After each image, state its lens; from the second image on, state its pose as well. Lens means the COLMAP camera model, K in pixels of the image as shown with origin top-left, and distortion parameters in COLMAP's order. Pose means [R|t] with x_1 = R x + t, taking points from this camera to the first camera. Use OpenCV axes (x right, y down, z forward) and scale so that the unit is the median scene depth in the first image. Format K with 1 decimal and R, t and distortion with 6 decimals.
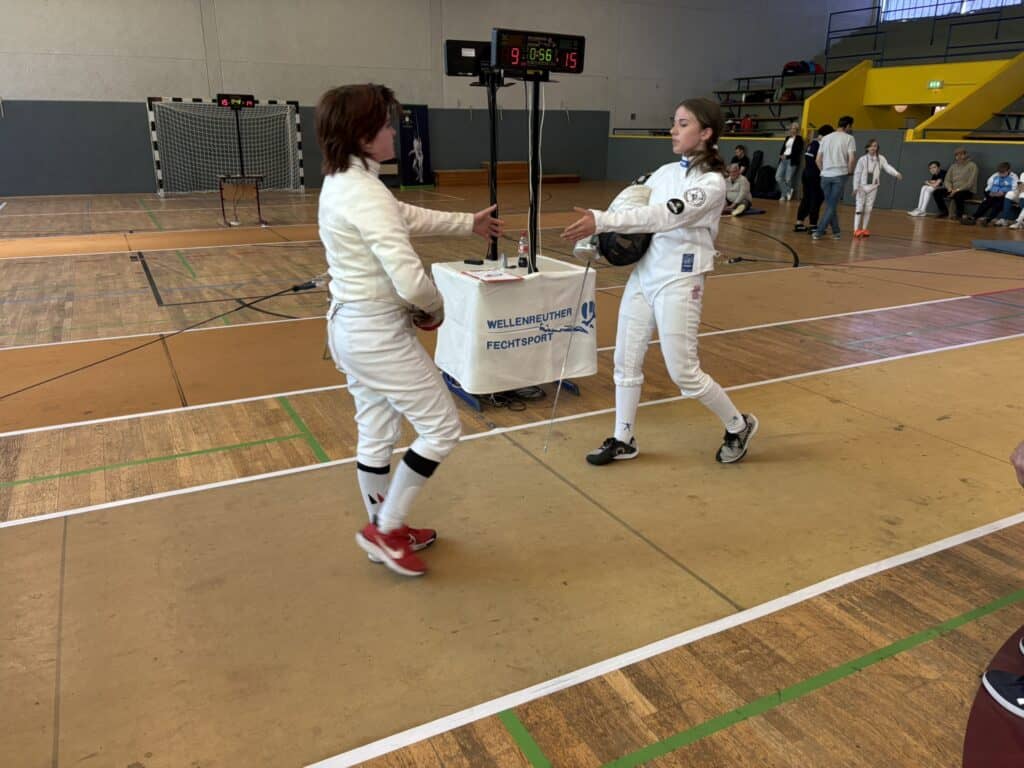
lens RADIAL K [[773.2, 0, 514.6], [0, 773.2, 388.0], [0, 0, 1]] dist [0.022602, -0.007274]
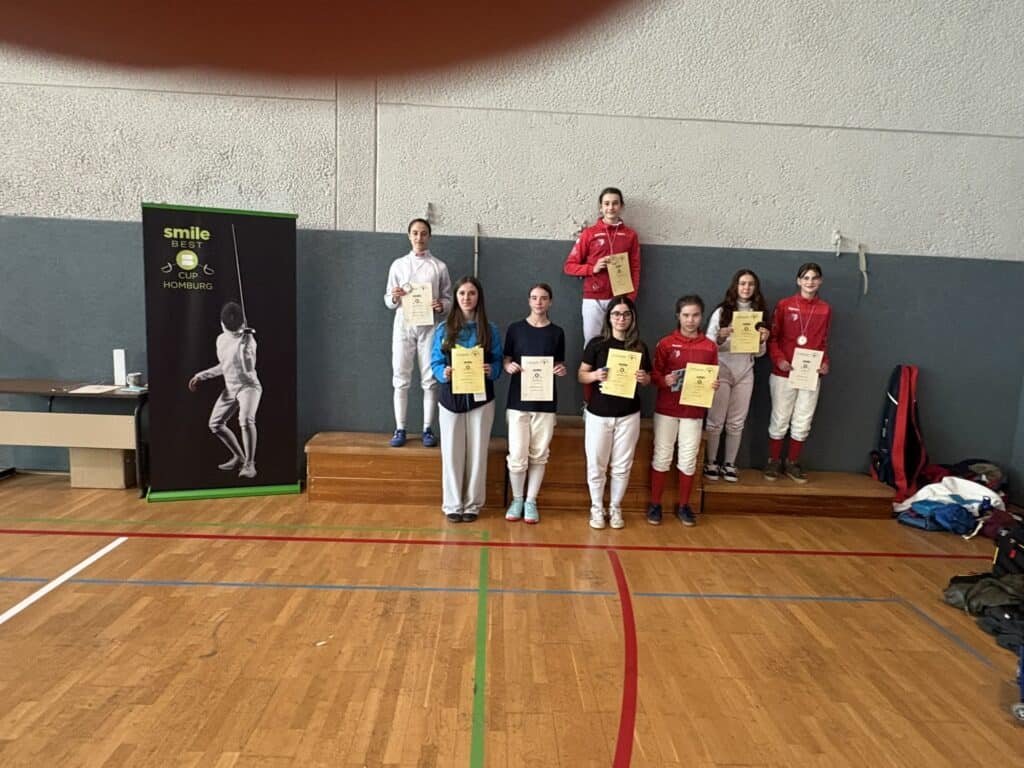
lens RADIAL K [[624.7, 0, 514.3], [0, 624.7, 380.0], [0, 0, 1]] dist [-0.002675, 0.003347]
pose [[0.902148, 0.090328, -0.421866, 0.059127], [-0.172606, 0.971736, -0.161049, -0.282586], [0.395395, 0.218107, 0.892240, 0.837034]]
